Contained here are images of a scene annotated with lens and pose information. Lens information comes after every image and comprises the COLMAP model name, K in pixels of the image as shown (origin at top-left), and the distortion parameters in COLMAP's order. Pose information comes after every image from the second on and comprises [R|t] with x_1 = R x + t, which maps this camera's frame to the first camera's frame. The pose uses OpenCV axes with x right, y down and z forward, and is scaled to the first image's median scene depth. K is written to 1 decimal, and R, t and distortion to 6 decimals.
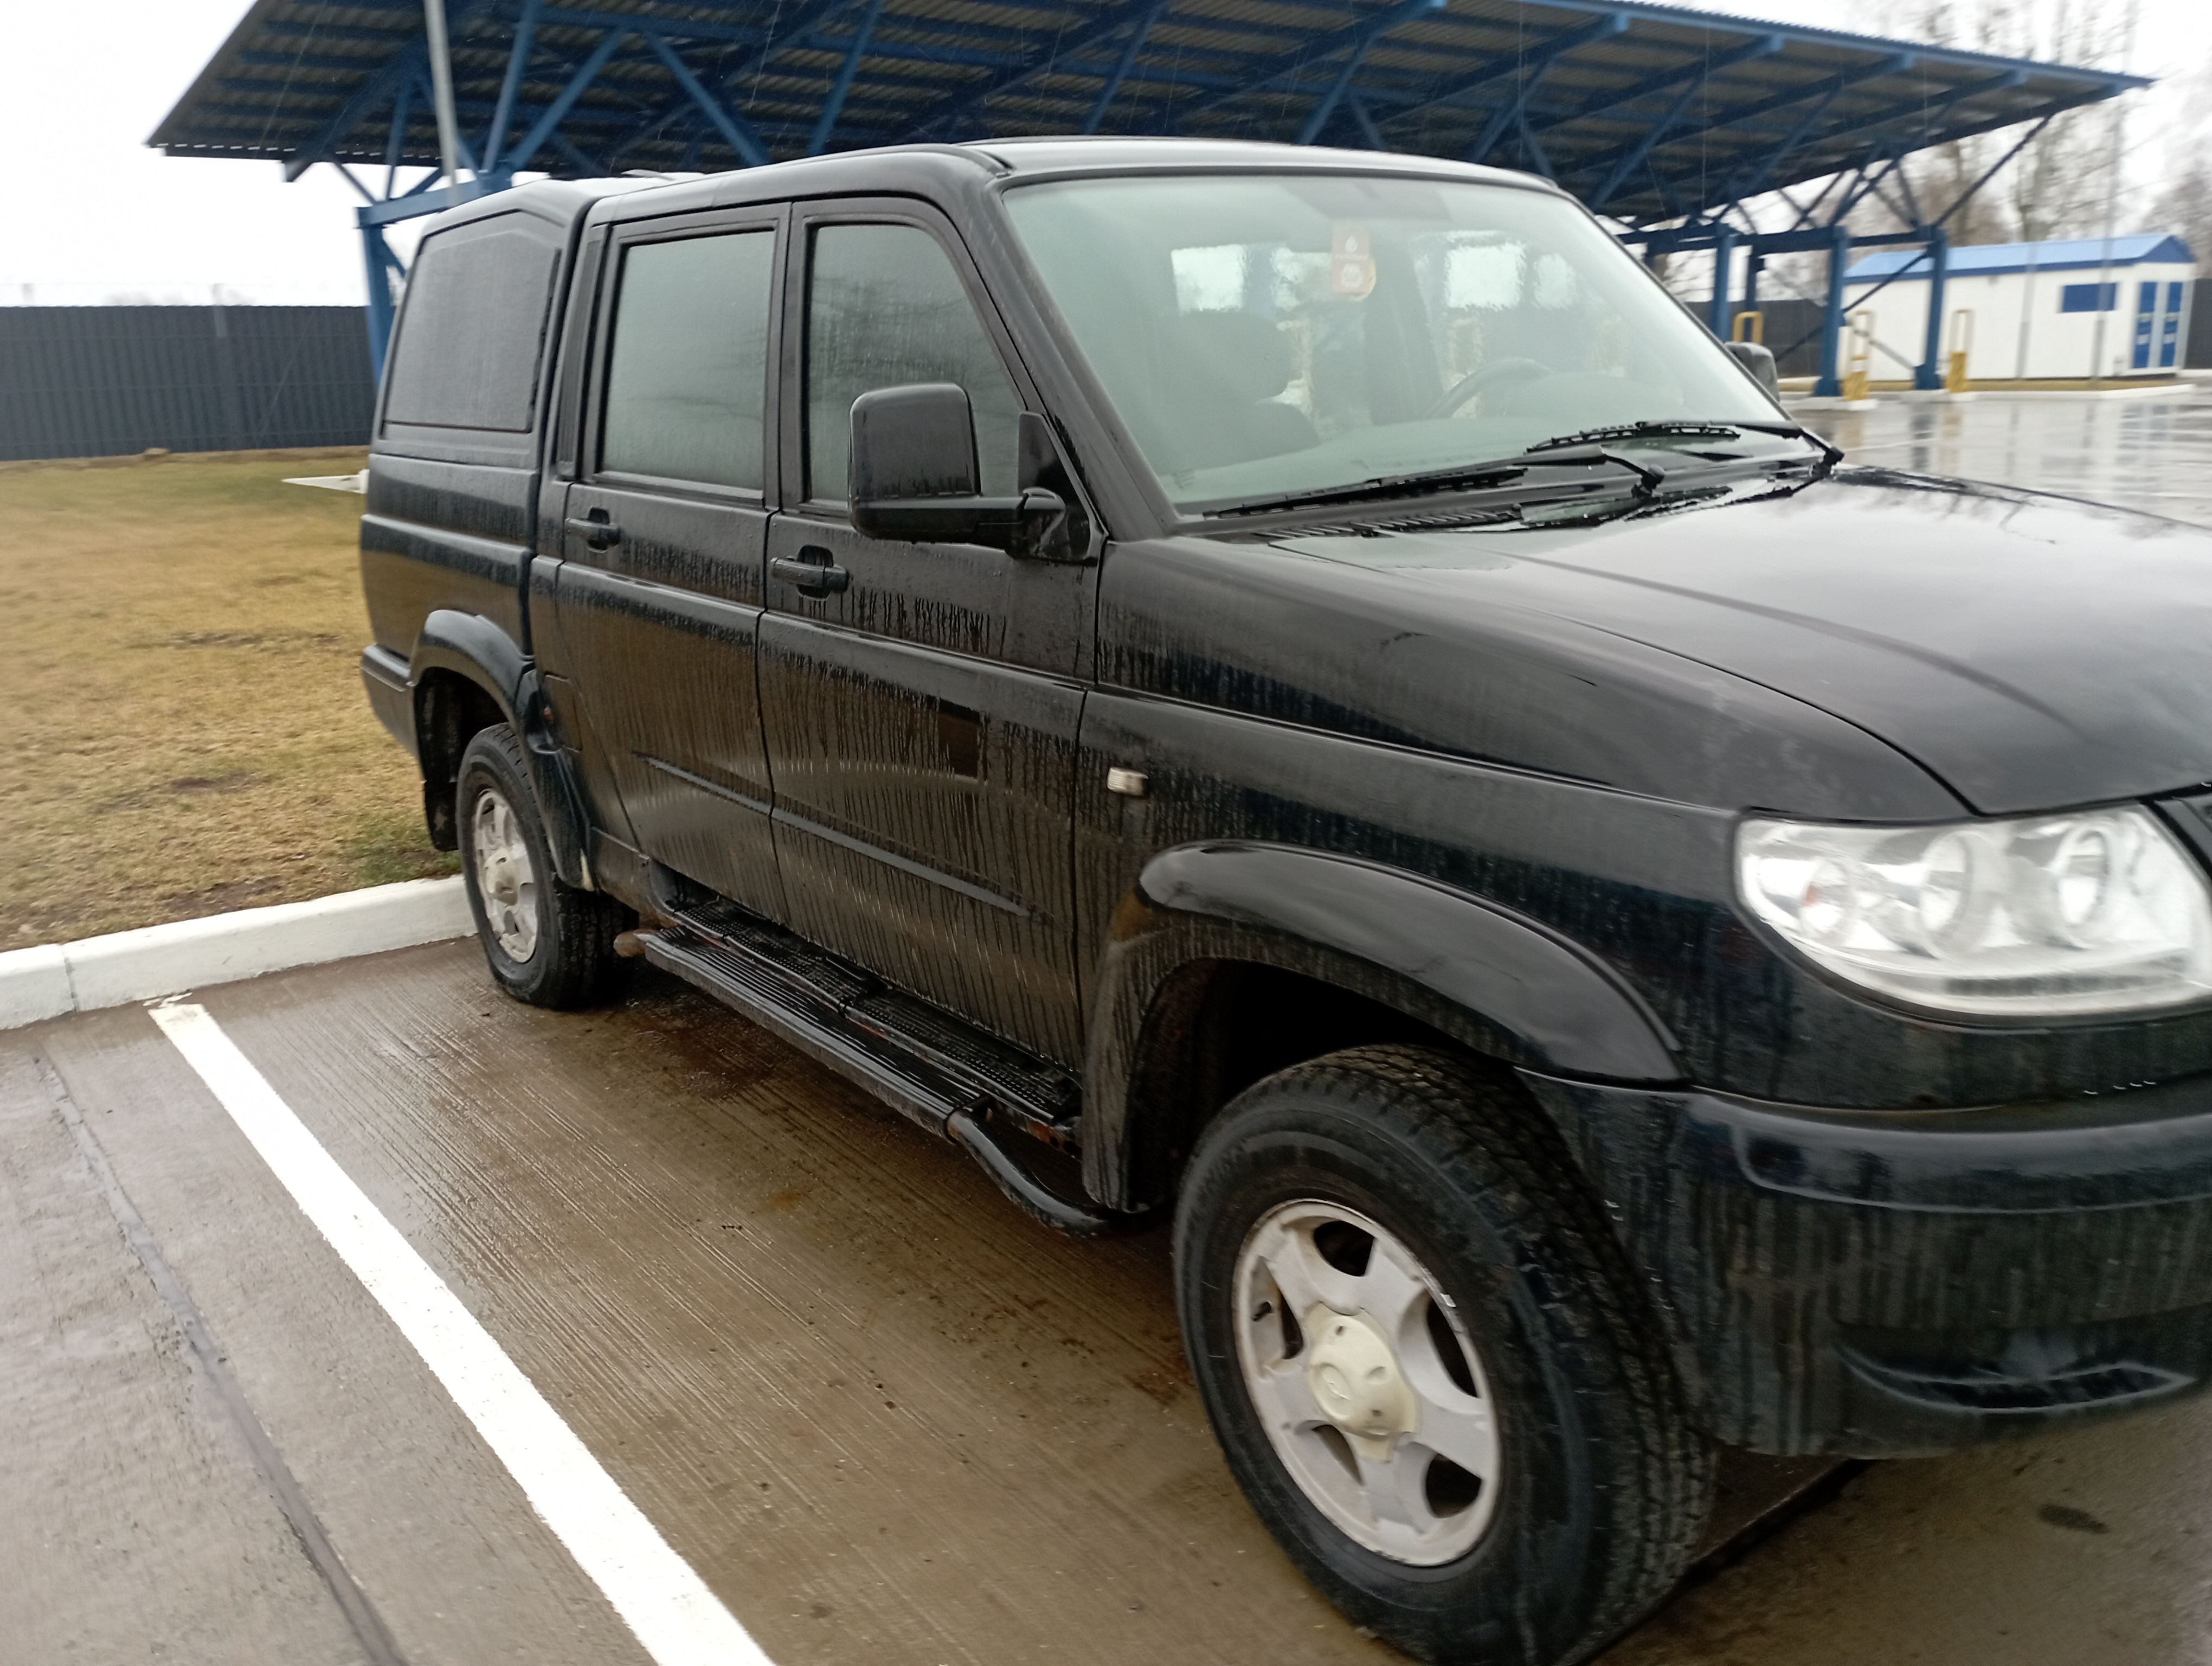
lens RADIAL K [[1854.2, 0, 1185.3], [0, 1854.2, 833.4], [0, 0, 1]] dist [0.088773, -0.121426]
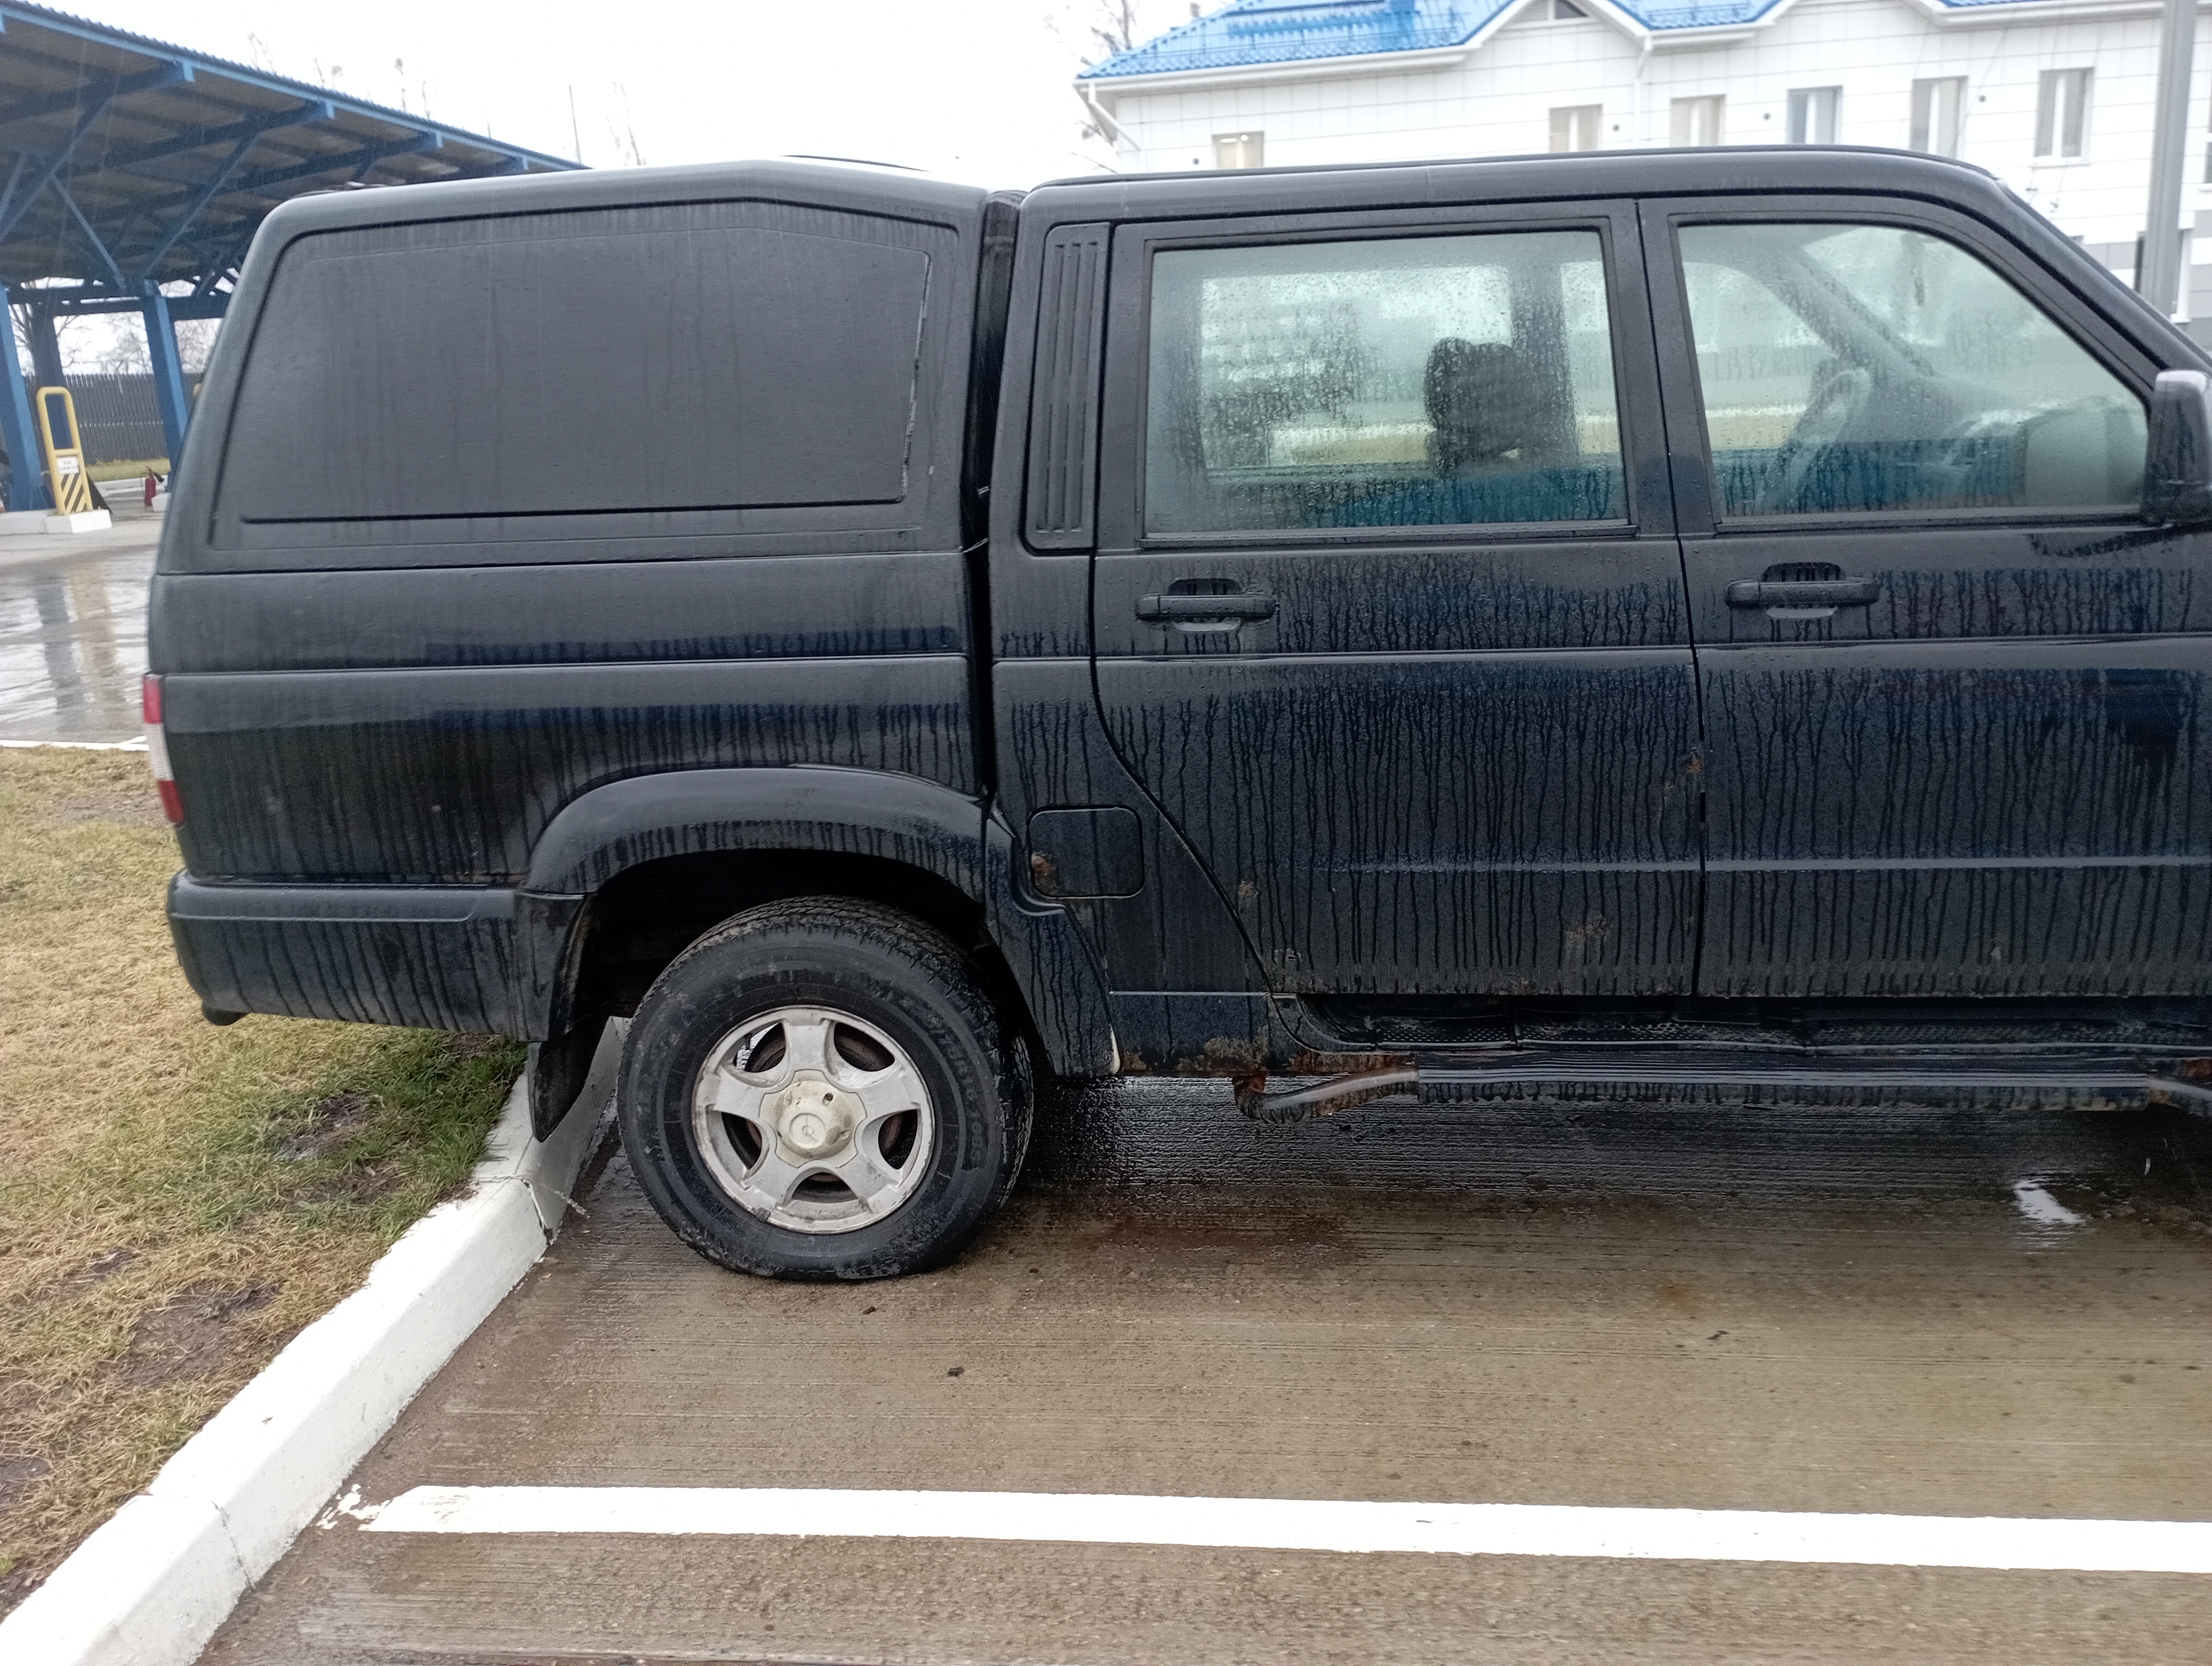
lens RADIAL K [[1854.2, 0, 1185.3], [0, 1854.2, 833.4], [0, 0, 1]] dist [0.088773, -0.121426]
pose [[0.681468, -0.193382, 0.705836, -1.102605], [0.210425, 0.975506, 0.064104, -0.147421], [-0.700944, 0.104841, 0.705469, 0.571922]]
